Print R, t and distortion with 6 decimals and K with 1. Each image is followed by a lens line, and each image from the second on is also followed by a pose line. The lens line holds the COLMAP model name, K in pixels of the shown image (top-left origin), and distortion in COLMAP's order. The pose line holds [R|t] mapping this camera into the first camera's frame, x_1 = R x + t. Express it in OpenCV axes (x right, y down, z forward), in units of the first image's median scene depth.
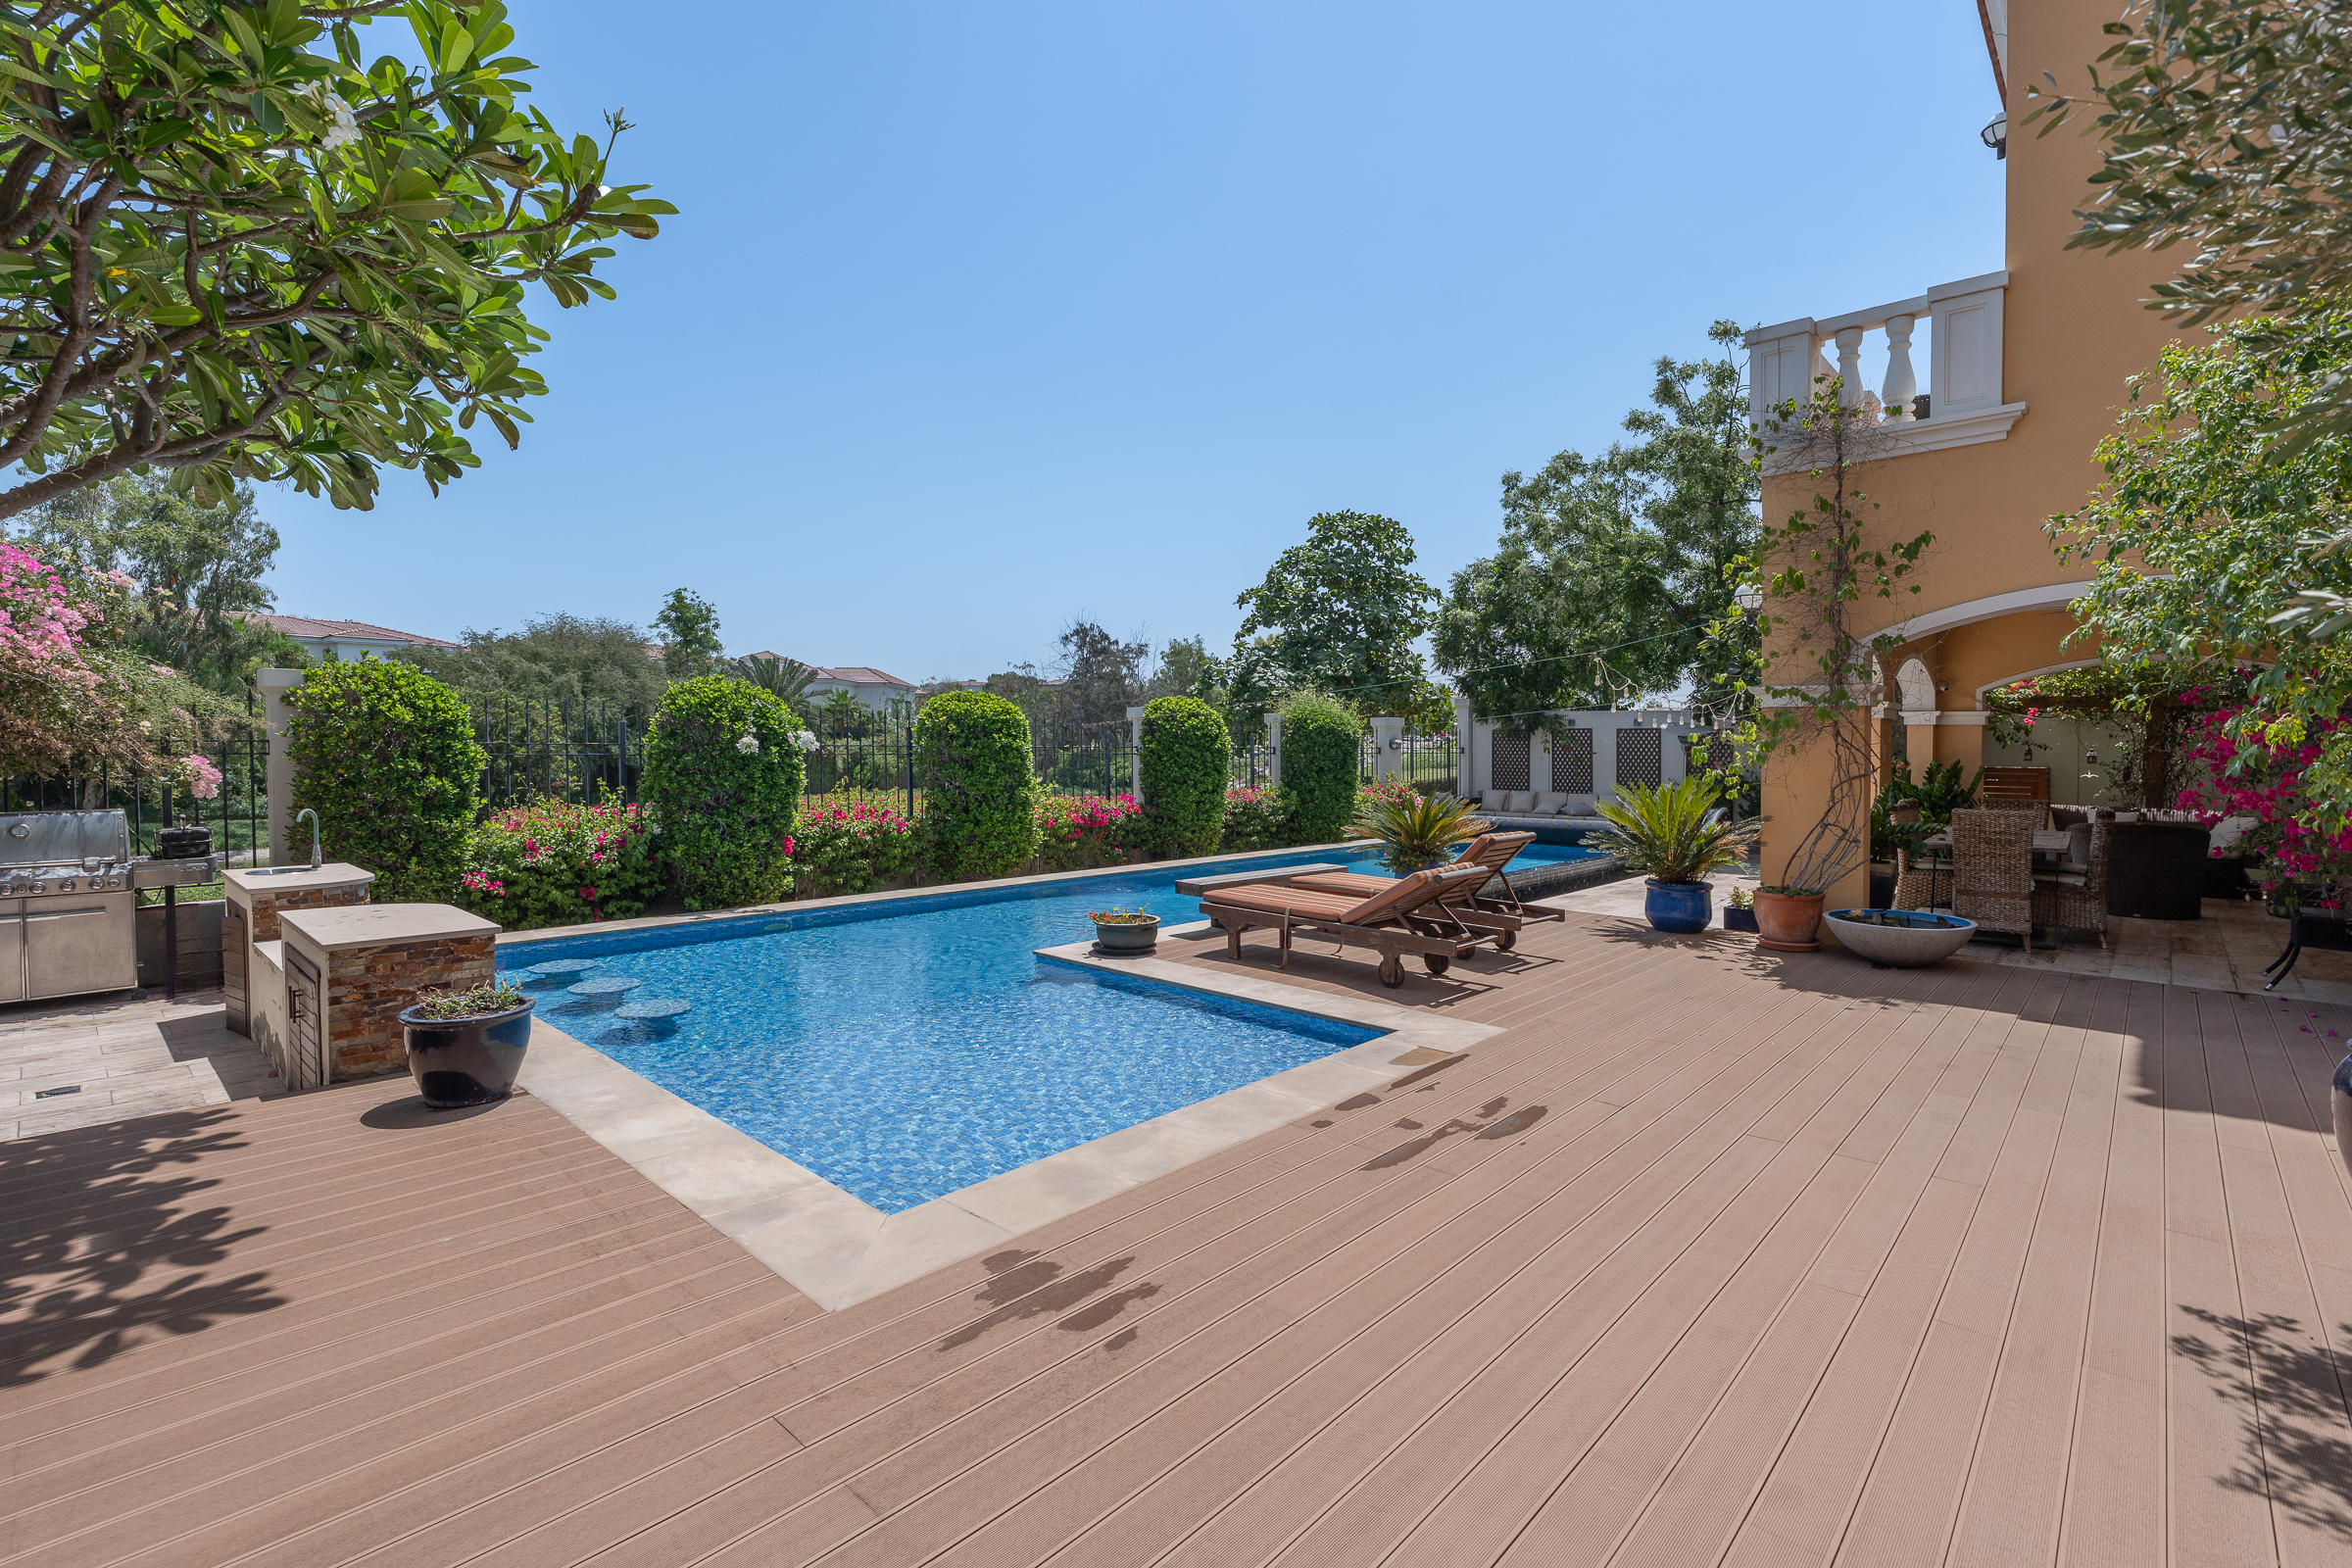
lens RADIAL K [[1060.7, 0, 1200.0], [0, 1060.7, 759.7], [0, 0, 1]] dist [-0.003532, -0.000117]
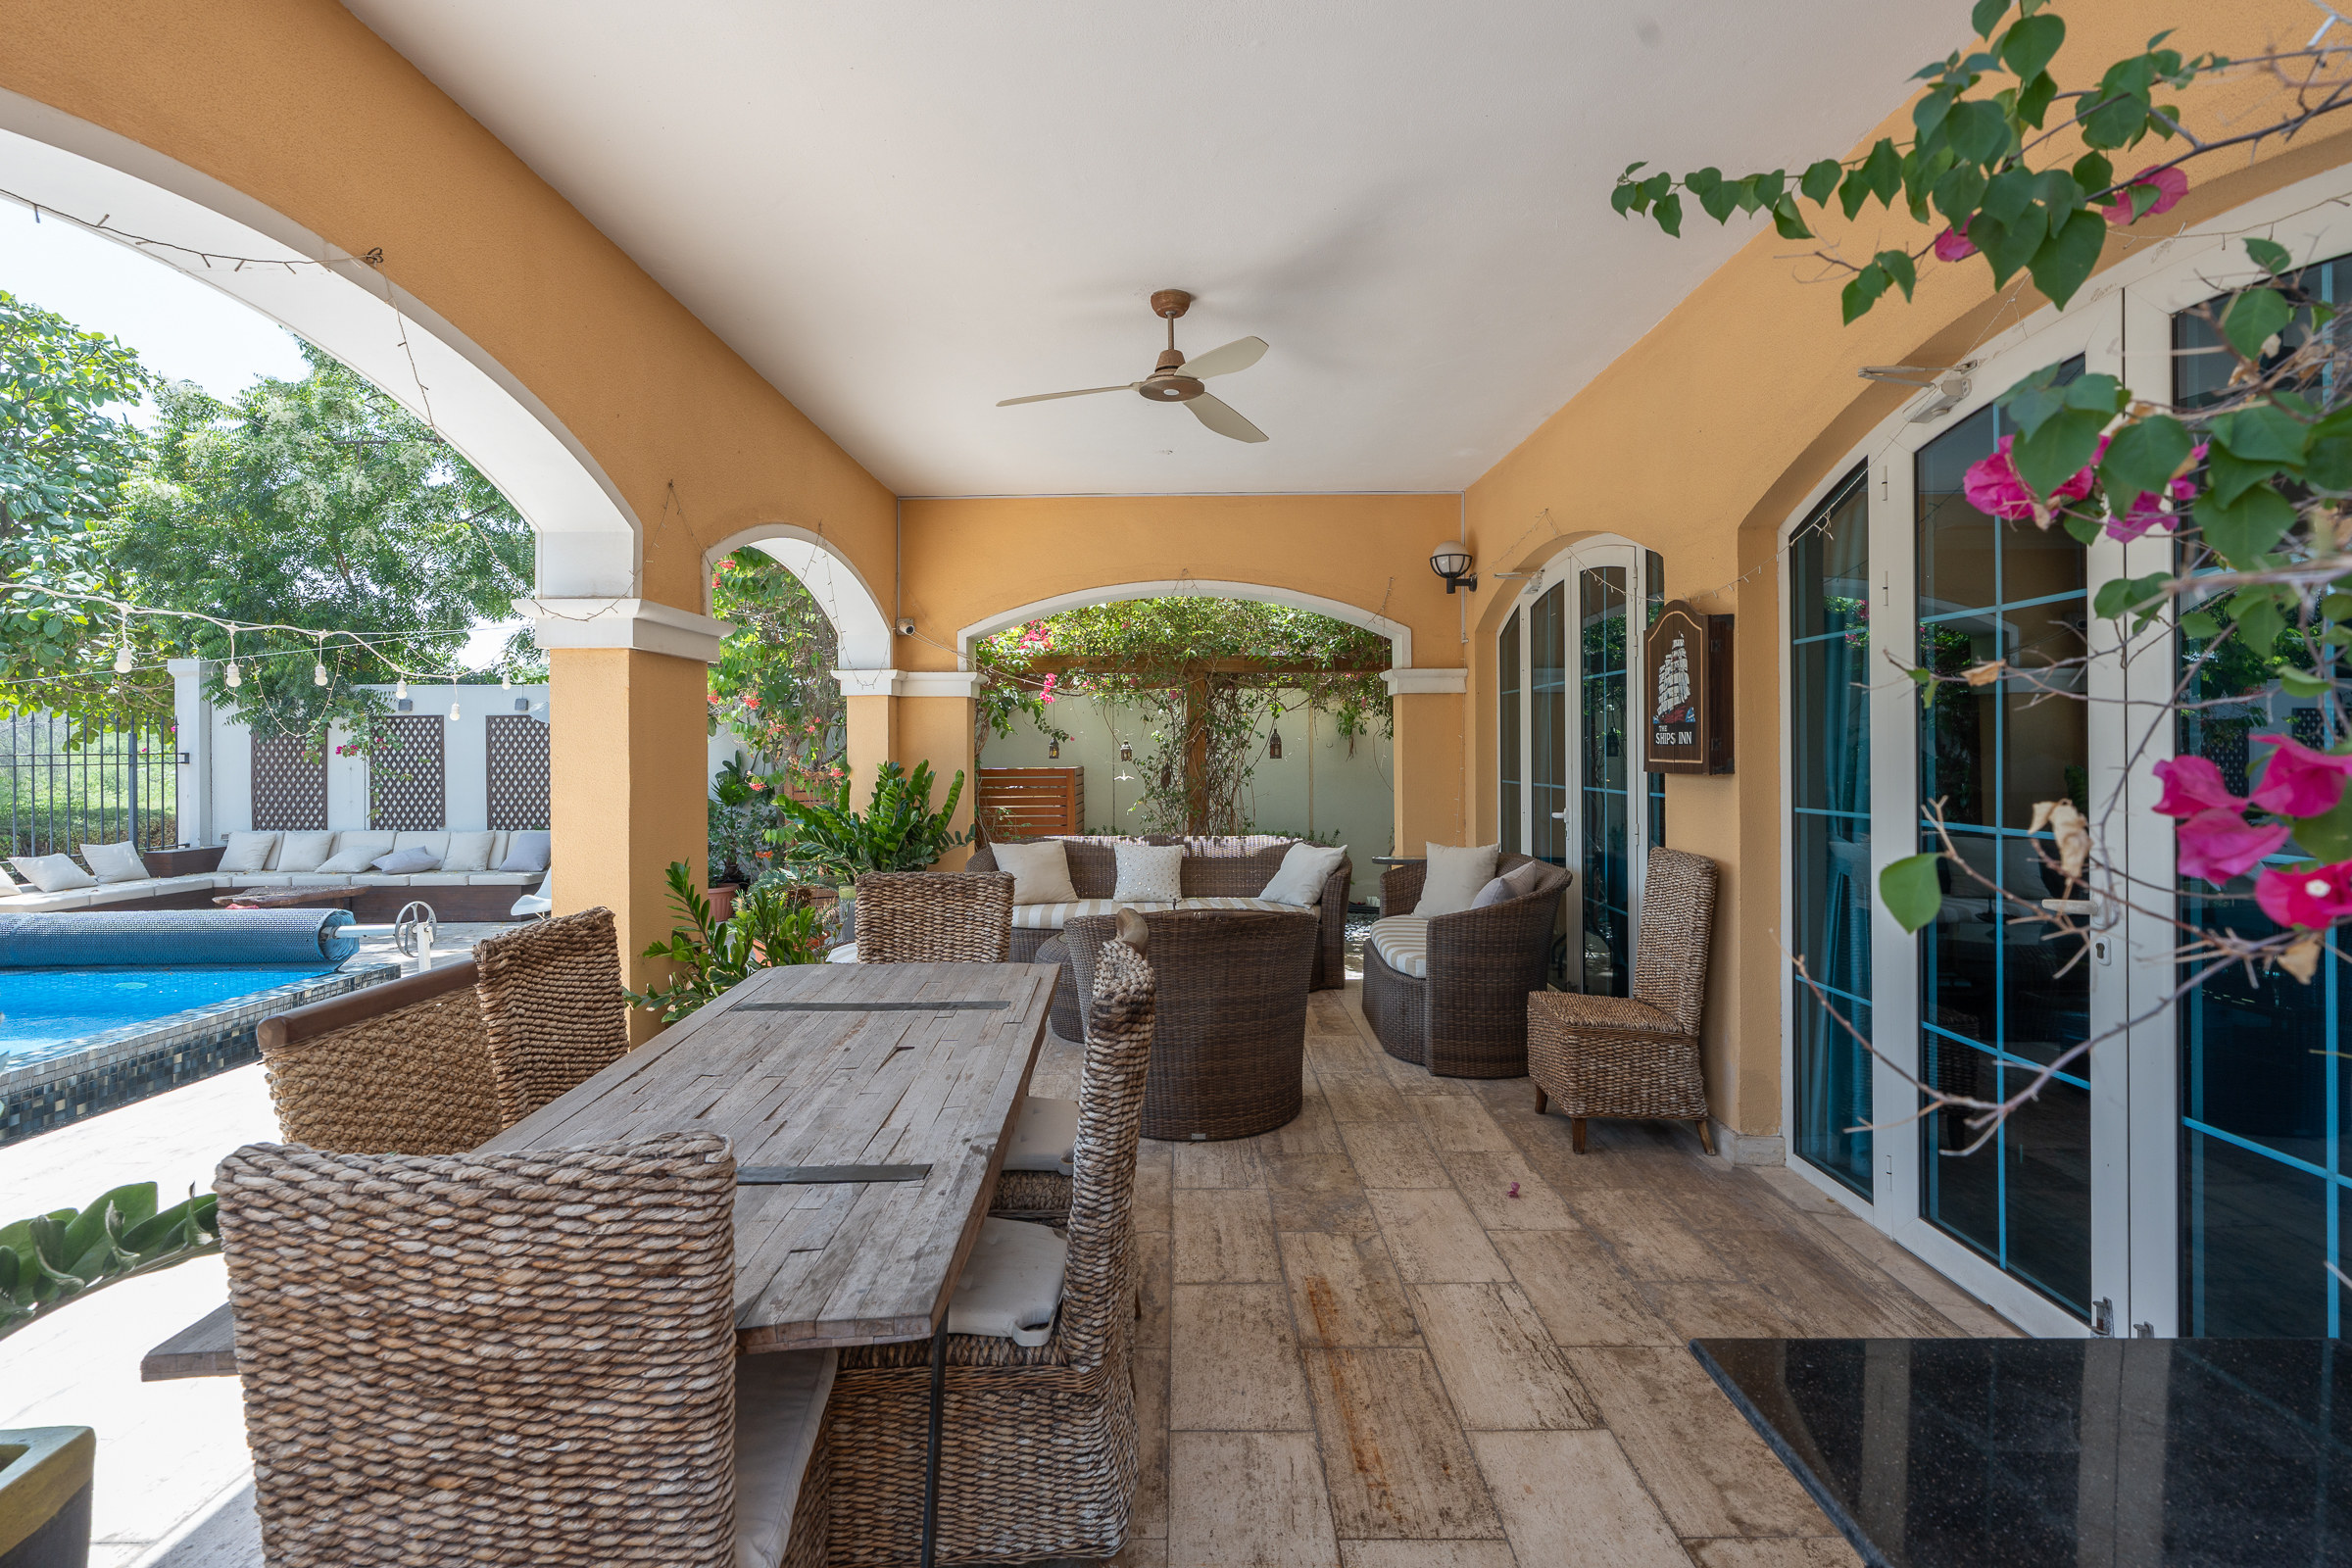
lens RADIAL K [[1060.7, 0, 1176.3], [0, 1060.7, 759.6], [0, 0, 1]] dist [-0.003532, -0.000117]
pose [[0.742706, -0.021873, 0.669260, 0.440699], [0.022213, 0.999721, 0.008022, -0.002013], [-0.669249, 0.008909, 0.742985, 0.505990]]
